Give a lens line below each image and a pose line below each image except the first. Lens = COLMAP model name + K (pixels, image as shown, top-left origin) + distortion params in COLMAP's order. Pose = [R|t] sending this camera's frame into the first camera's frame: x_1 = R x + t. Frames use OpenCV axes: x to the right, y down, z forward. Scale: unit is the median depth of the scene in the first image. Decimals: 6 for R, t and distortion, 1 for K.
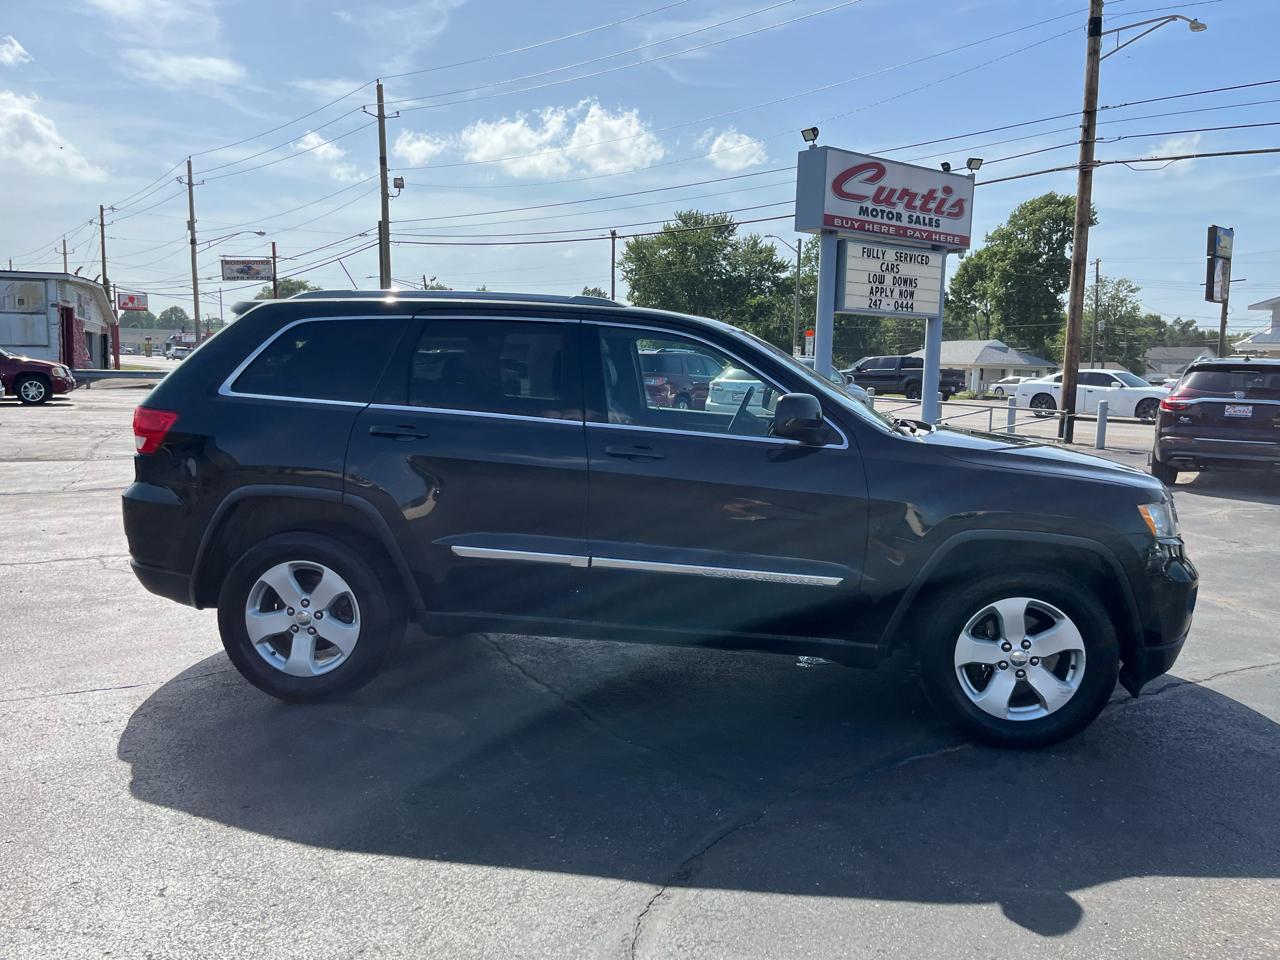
lens RADIAL K [[981.9, 0, 657.5], [0, 981.9, 482.5], [0, 0, 1]] dist [0.063583, -0.085220]
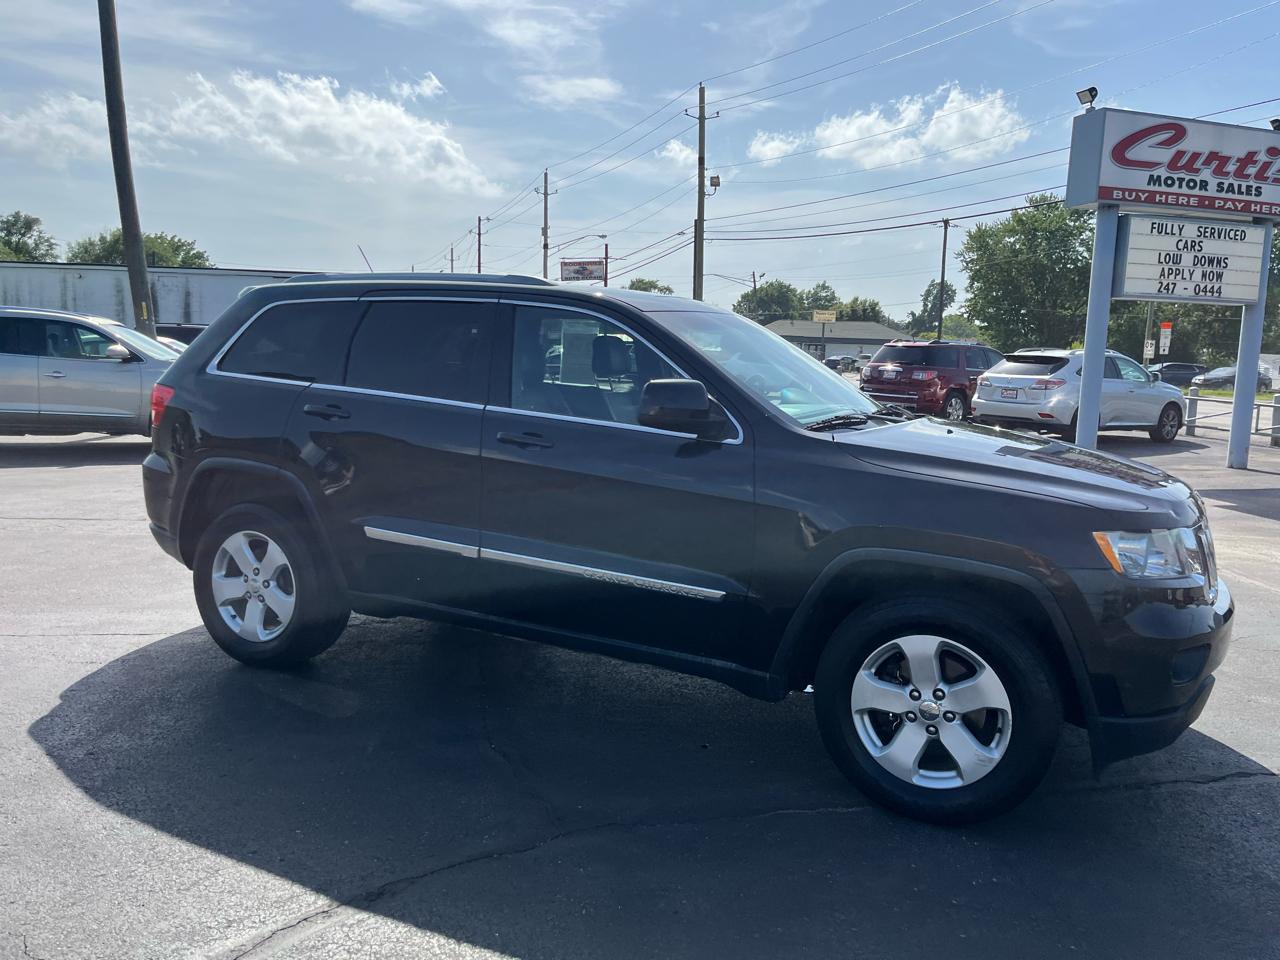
lens RADIAL K [[981.9, 0, 657.5], [0, 981.9, 482.5], [0, 0, 1]] dist [0.063583, -0.085220]
pose [[0.940259, 0.050289, -0.336726, 0.099505], [-0.049045, 0.998722, 0.012207, -0.001535], [0.336909, 0.005037, 0.941524, 0.039742]]
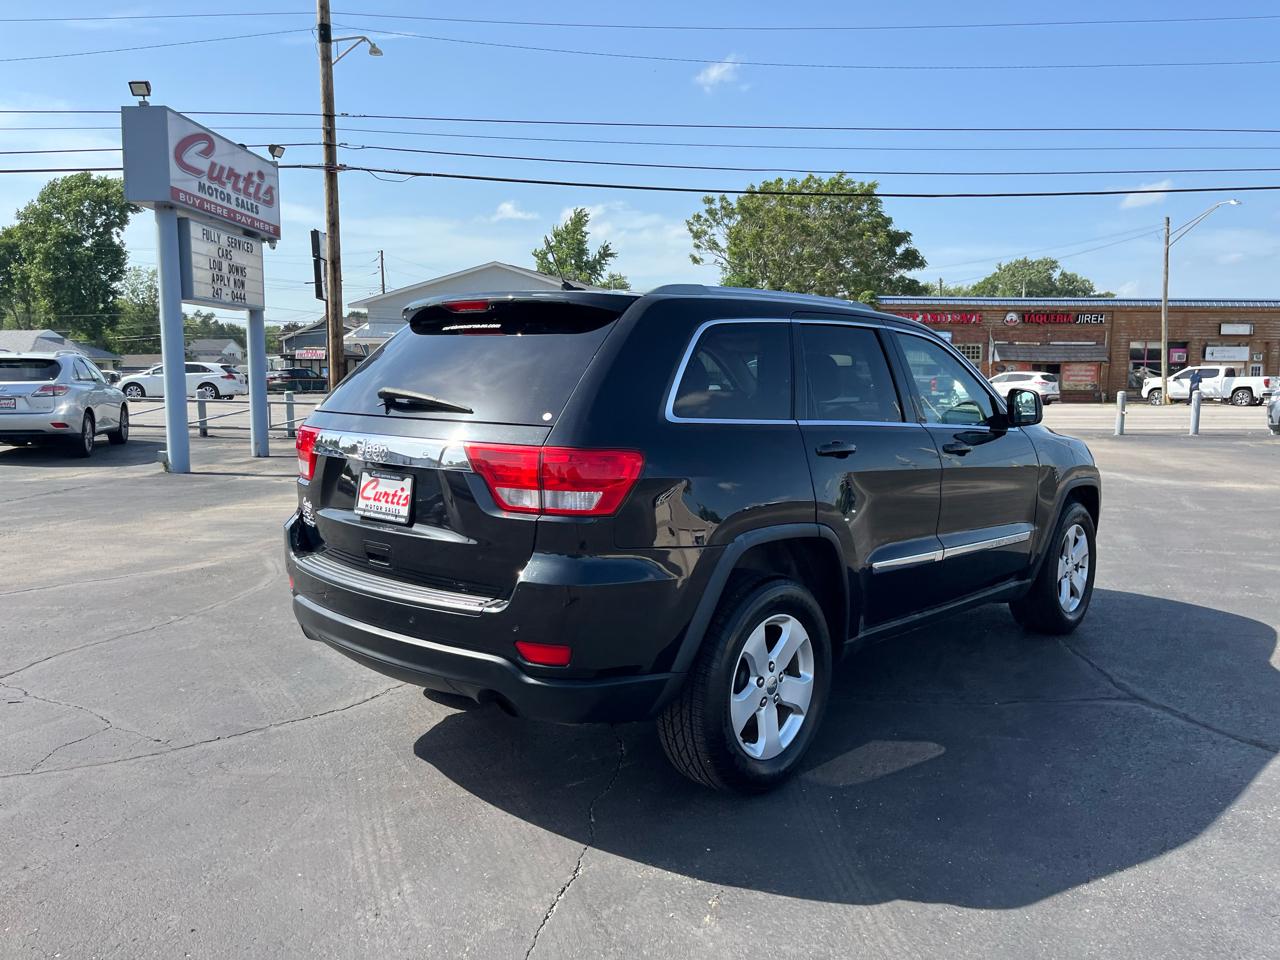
lens RADIAL K [[981.9, 0, 657.5], [0, 981.9, 482.5], [0, 0, 1]] dist [0.063583, -0.085220]
pose [[0.592881, -0.113538, 0.797246, -0.266899], [0.107043, 0.992337, 0.061718, -0.023222], [-0.798144, 0.048748, 0.600491, 0.146440]]
